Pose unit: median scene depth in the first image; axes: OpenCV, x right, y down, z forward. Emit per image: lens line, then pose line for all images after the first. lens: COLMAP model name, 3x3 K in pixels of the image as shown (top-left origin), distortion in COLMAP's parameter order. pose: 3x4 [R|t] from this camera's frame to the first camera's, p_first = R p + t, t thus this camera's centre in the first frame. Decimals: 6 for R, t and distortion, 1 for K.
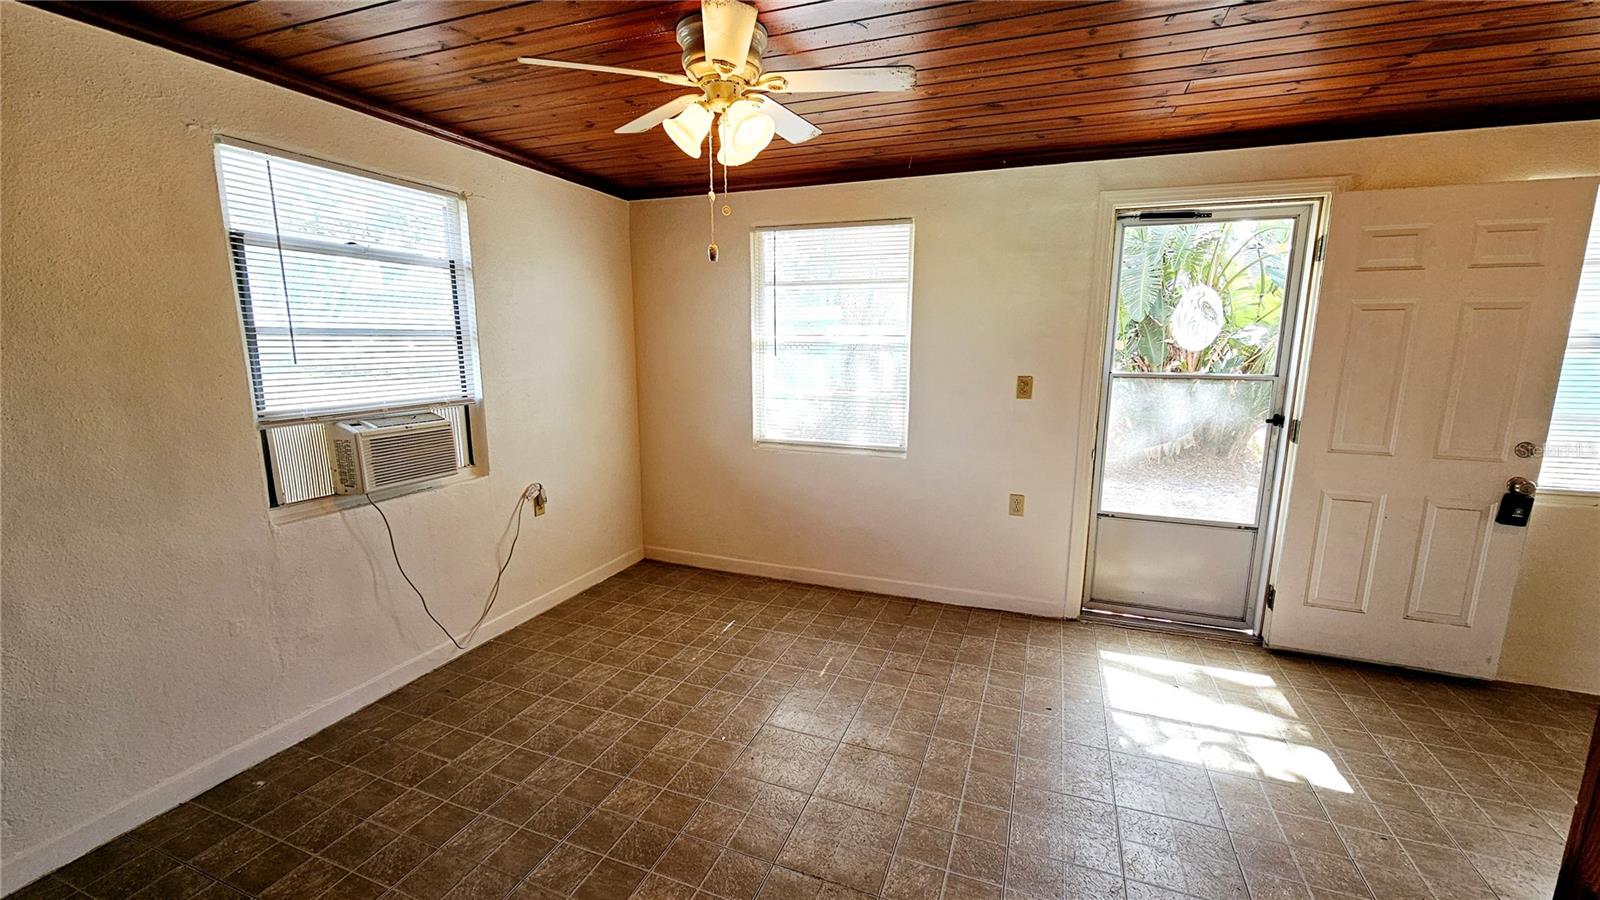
lens RADIAL K [[655.5, 0, 798.1], [0, 655.5, 462.1], [0, 0, 1]] dist [-0.002652, 0.000016]
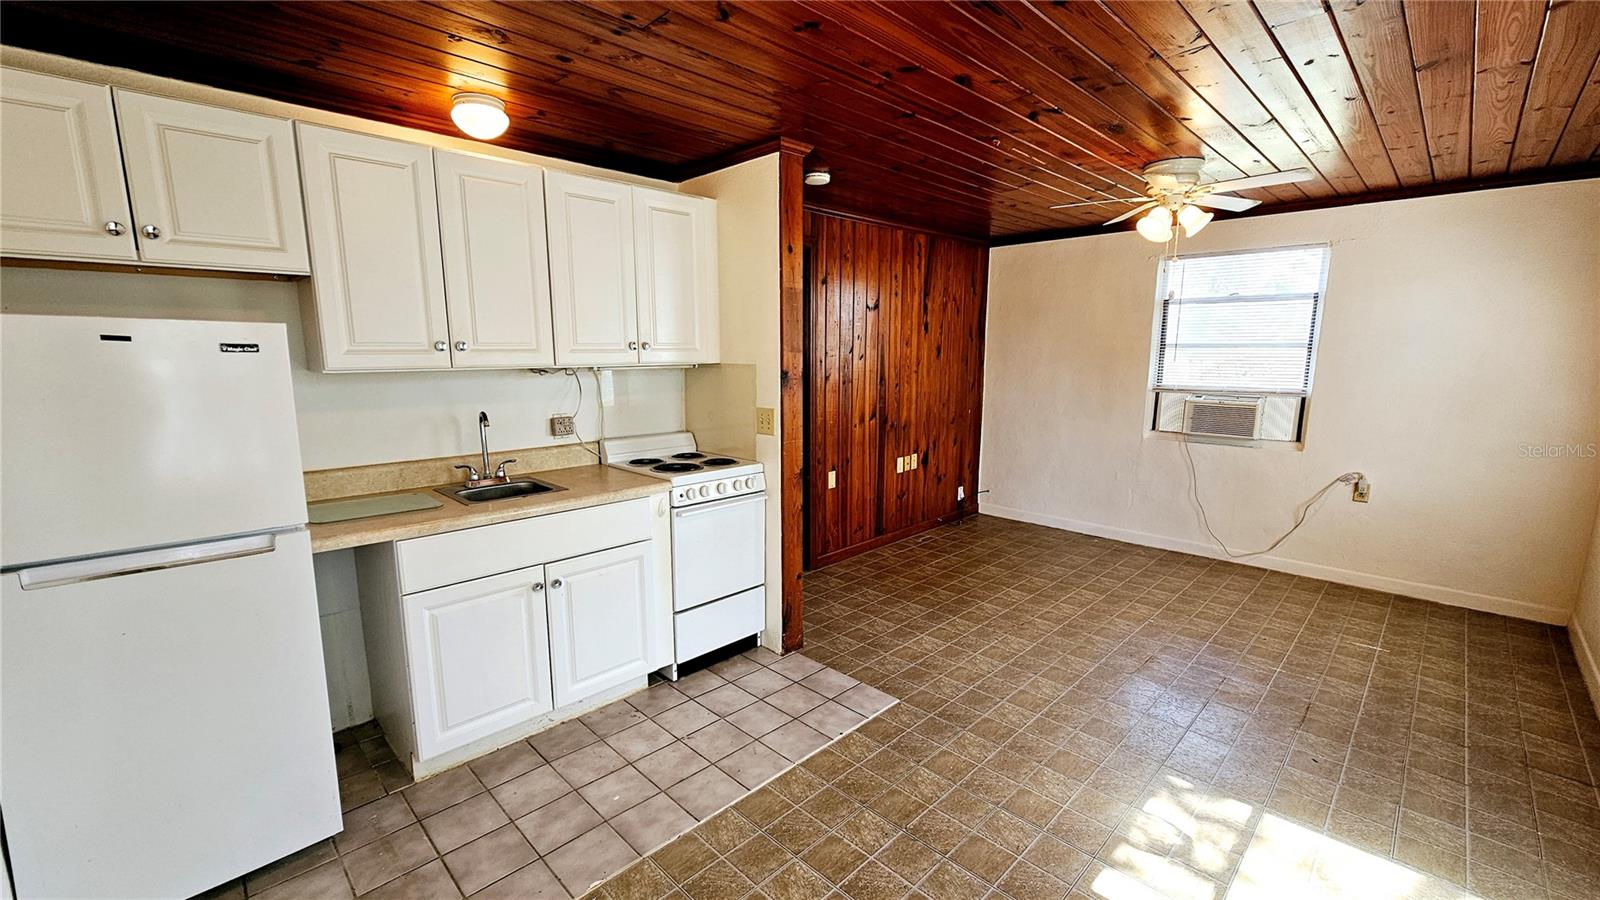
lens RADIAL K [[655.5, 0, 798.1], [0, 655.5, 462.1], [0, 0, 1]] dist [-0.002652, 0.000016]
pose [[-0.405562, 0.152595, -0.901241, 1.556364], [-0.169234, 0.956386, 0.238088, -0.139732], [0.898265, 0.249080, -0.362049, 0.774819]]
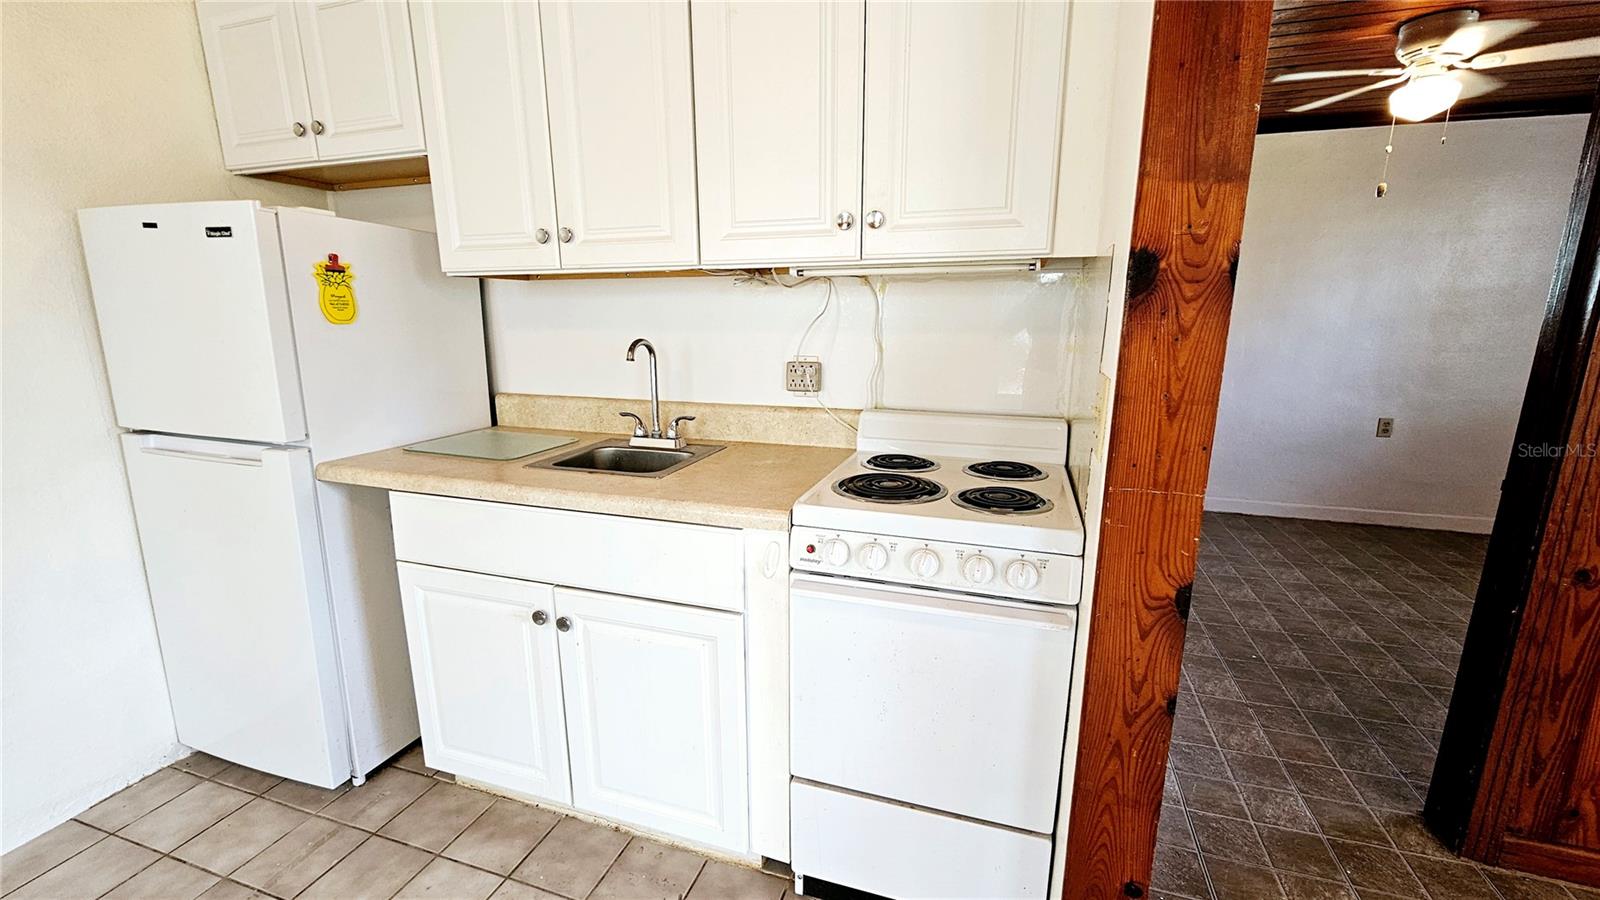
lens RADIAL K [[655.5, 0, 798.1], [0, 655.5, 462.1], [0, 0, 1]] dist [-0.002652, 0.000016]
pose [[-0.998739, 0.009655, -0.049259, 0.606662], [-0.010789, 0.917104, 0.398503, -0.038325], [0.049023, 0.398532, -0.915843, 0.627518]]
